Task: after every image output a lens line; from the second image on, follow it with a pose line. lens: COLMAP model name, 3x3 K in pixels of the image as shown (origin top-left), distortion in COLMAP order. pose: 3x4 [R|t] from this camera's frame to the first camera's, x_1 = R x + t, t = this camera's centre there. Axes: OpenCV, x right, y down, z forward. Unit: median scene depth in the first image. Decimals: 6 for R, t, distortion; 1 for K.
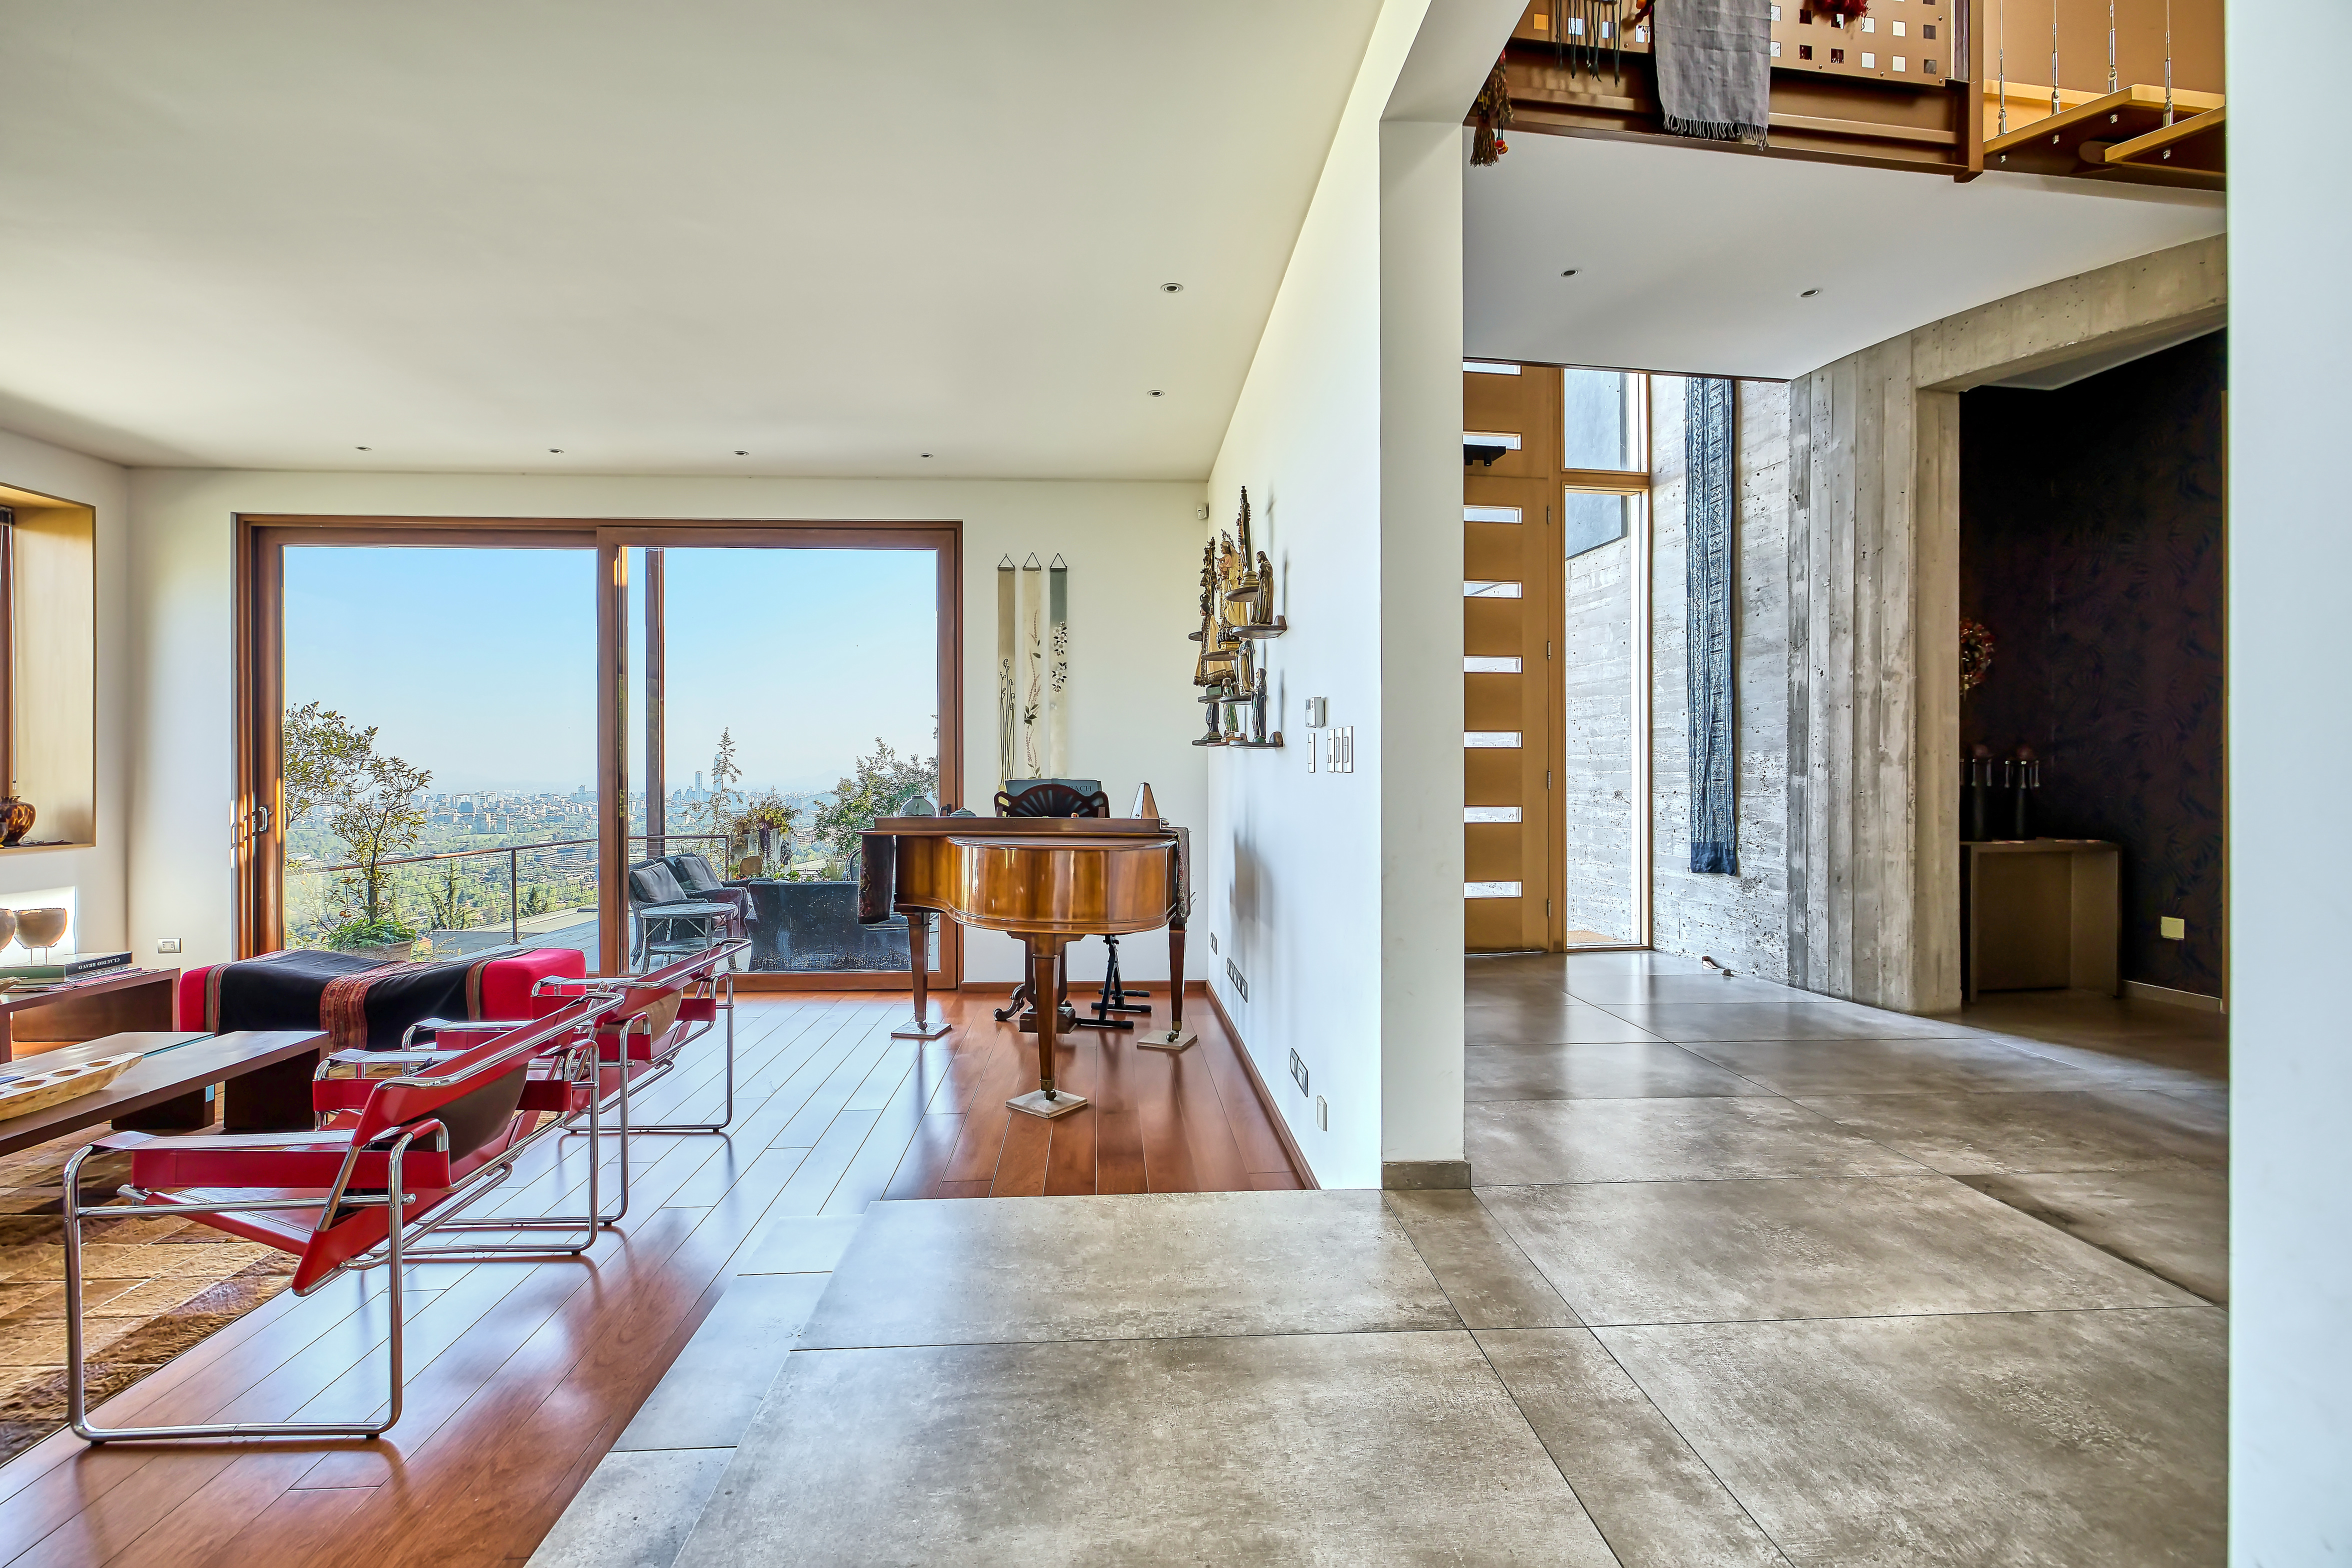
lens RADIAL K [[1010.9, 0, 1170.3], [0, 1010.9, 776.4], [0, 0, 1]] dist [0.000052, 0.000058]
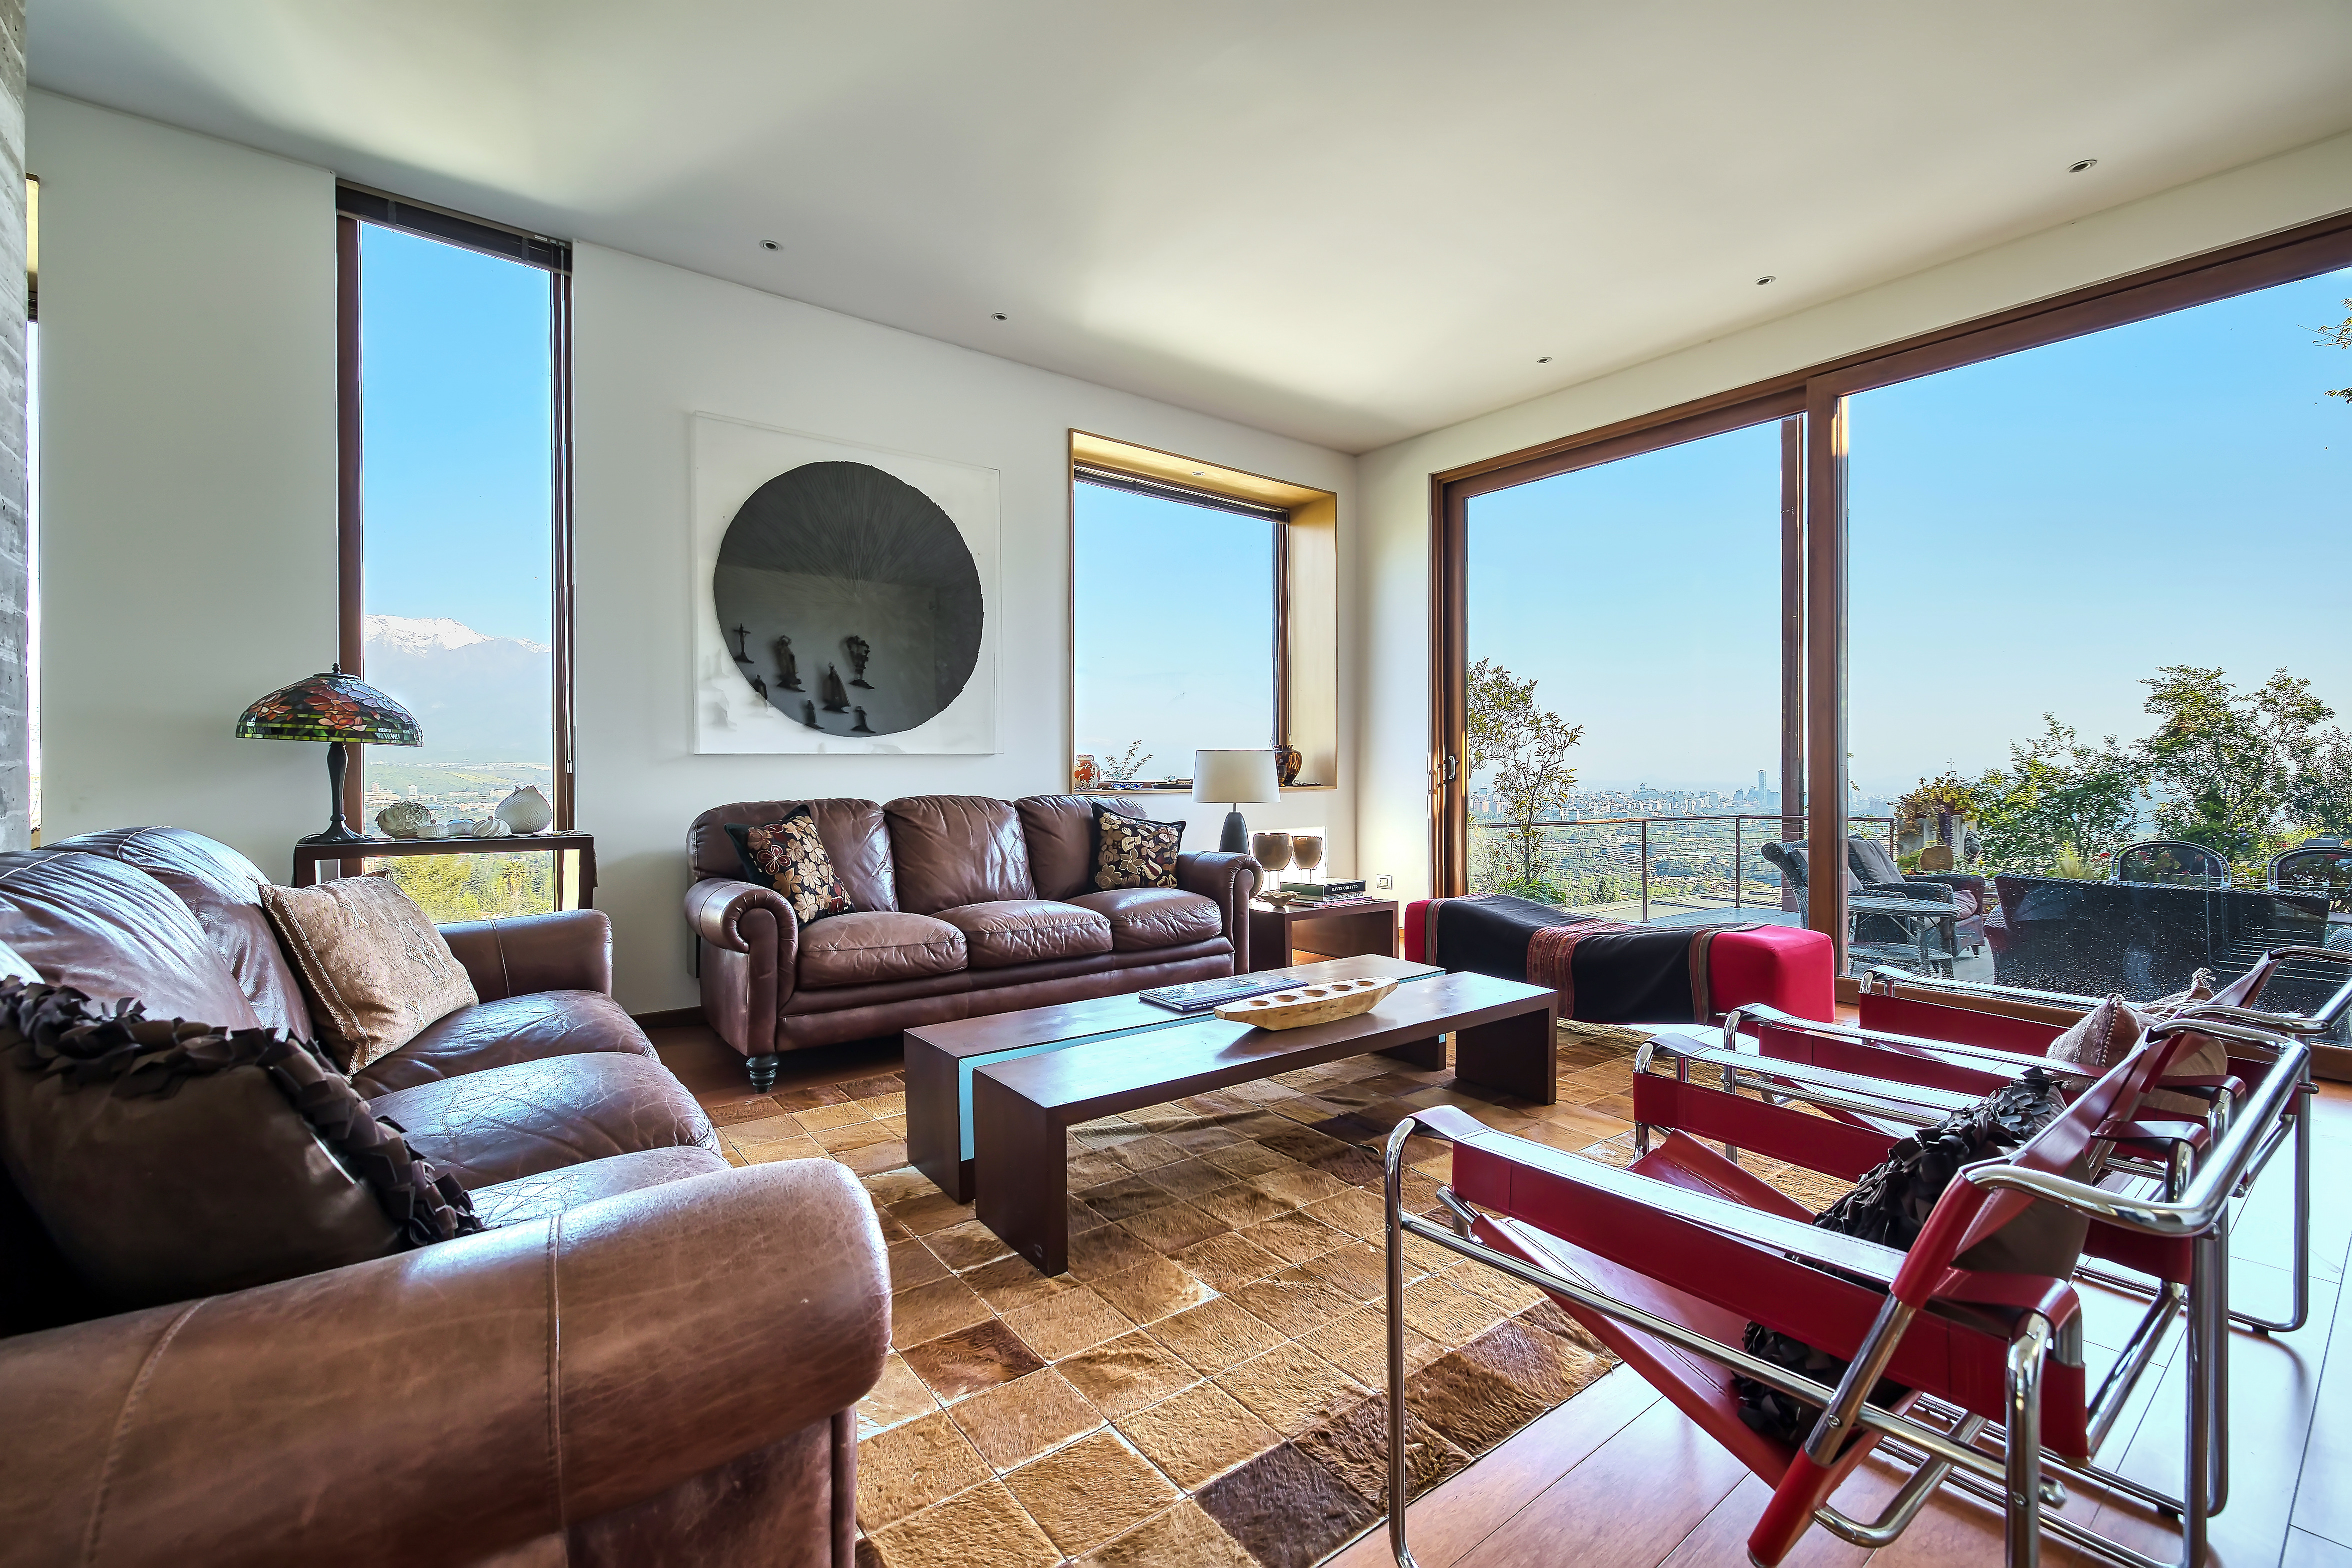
lens RADIAL K [[1010.9, 0, 1143.4], [0, 1010.9, 777.7], [0, 0, 1]] dist [0.000052, 0.000058]
pose [[0.552263, 0.002508, -0.833666, -0.217358], [-0.001078, 0.999997, 0.002294, 0.051083], [0.833669, -0.000368, 0.552264, 0.174129]]
